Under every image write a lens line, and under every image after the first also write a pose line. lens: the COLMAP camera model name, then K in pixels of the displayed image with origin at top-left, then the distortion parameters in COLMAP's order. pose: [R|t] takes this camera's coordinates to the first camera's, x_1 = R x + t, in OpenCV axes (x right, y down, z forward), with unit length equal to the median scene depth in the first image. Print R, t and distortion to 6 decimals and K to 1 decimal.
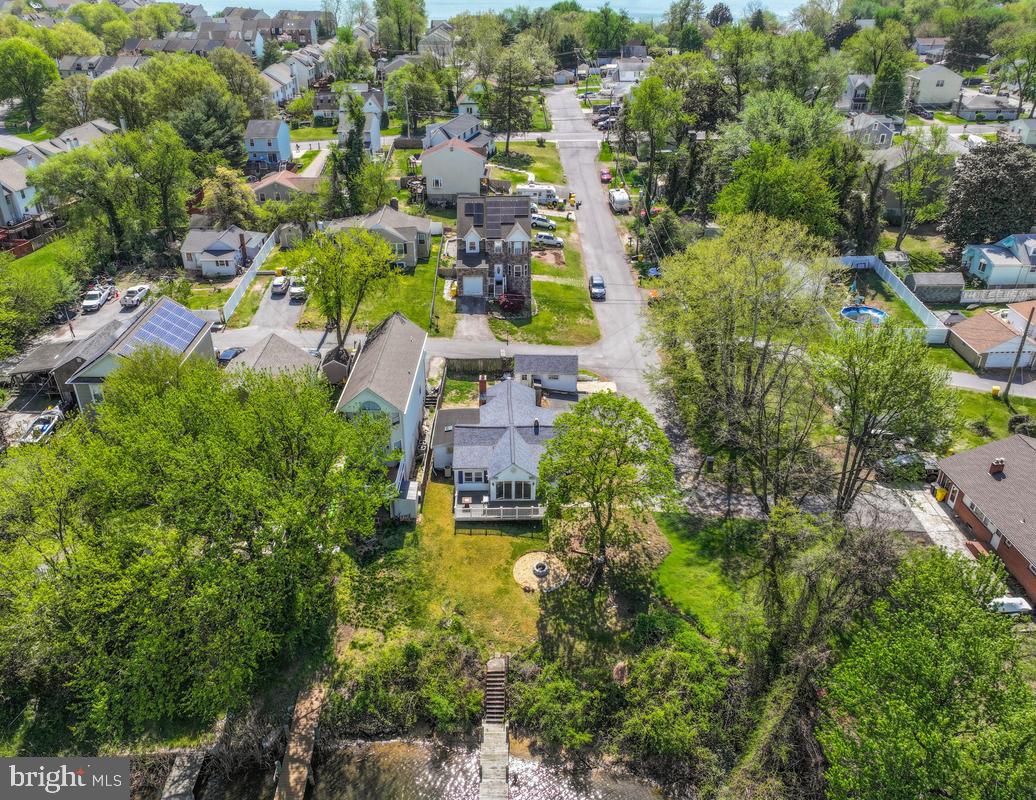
lens RADIAL K [[802.4, 0, 503.3], [0, 802.4, 416.2], [0, 0, 1]] dist [0.006359, 0.009753]
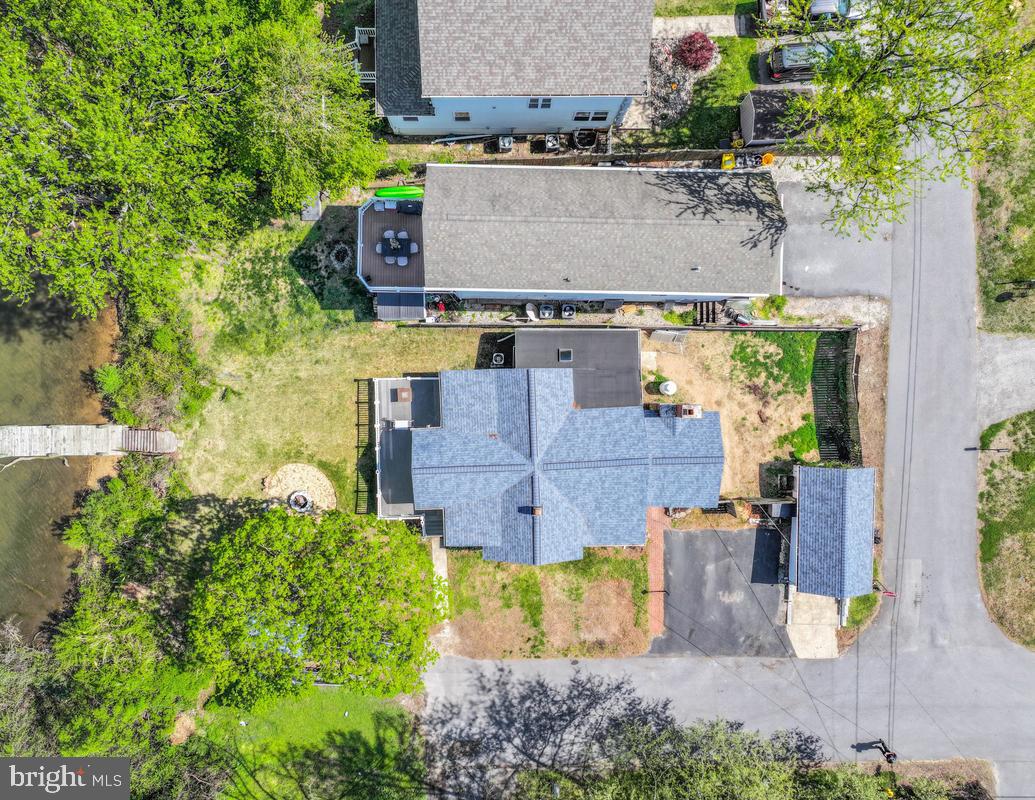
lens RADIAL K [[866.0, 0, 444.1], [0, 866.0, 366.1], [0, 0, 1]] dist [0.007585, 0.000847]
pose [[0.017964, 0.999780, -0.010857, -0.069241], [-0.518723, 0.018602, 0.854740, -0.582266], [0.854754, -0.009723, 0.518942, 0.743552]]
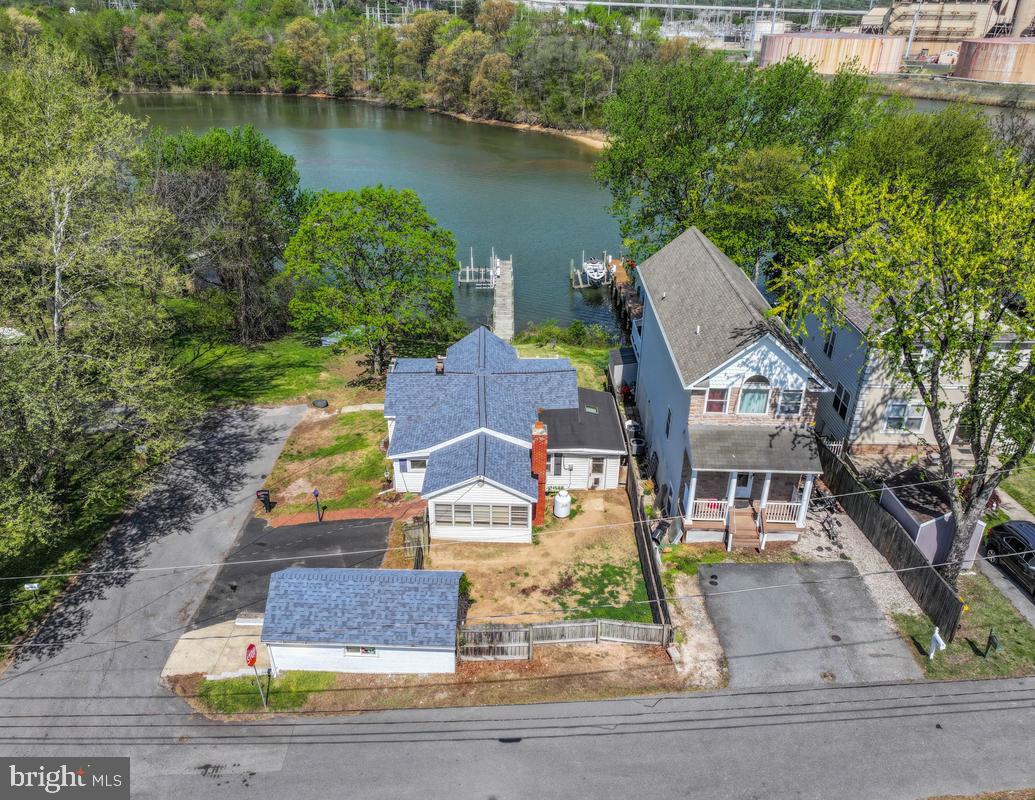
lens RADIAL K [[801.6, 0, 502.8], [0, 801.6, 416.2], [0, 0, 1]] dist [0.006359, 0.009753]
pose [[-0.999990, -0.002037, -0.003952, -0.003692], [-0.004429, 0.535226, 0.844697, -0.573617], [0.000394, 0.844707, -0.535230, 1.622249]]
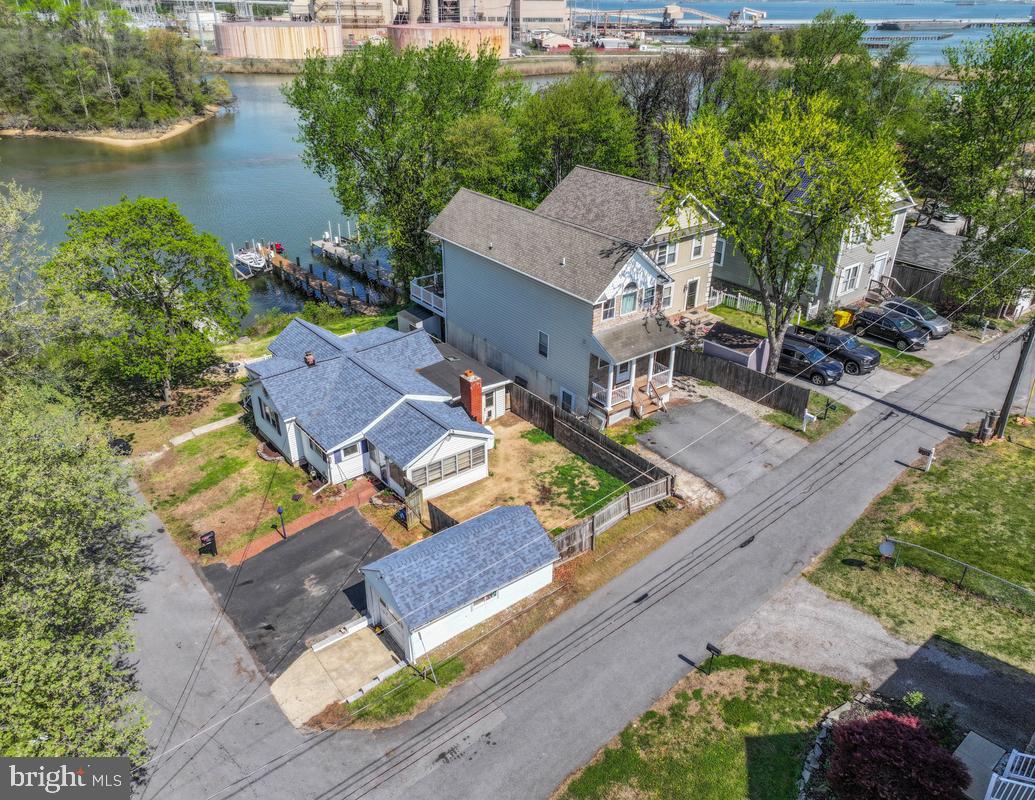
lens RADIAL K [[754.3, 0, 517.5], [0, 754.3, 400.0], [0, 0, 1]] dist [0.007397, 0.005117]
pose [[-0.777613, 0.295545, -0.554951, 0.292507], [-0.319731, 0.574115, 0.753767, -0.541520], [0.541378, 0.763574, -0.351944, 1.569261]]
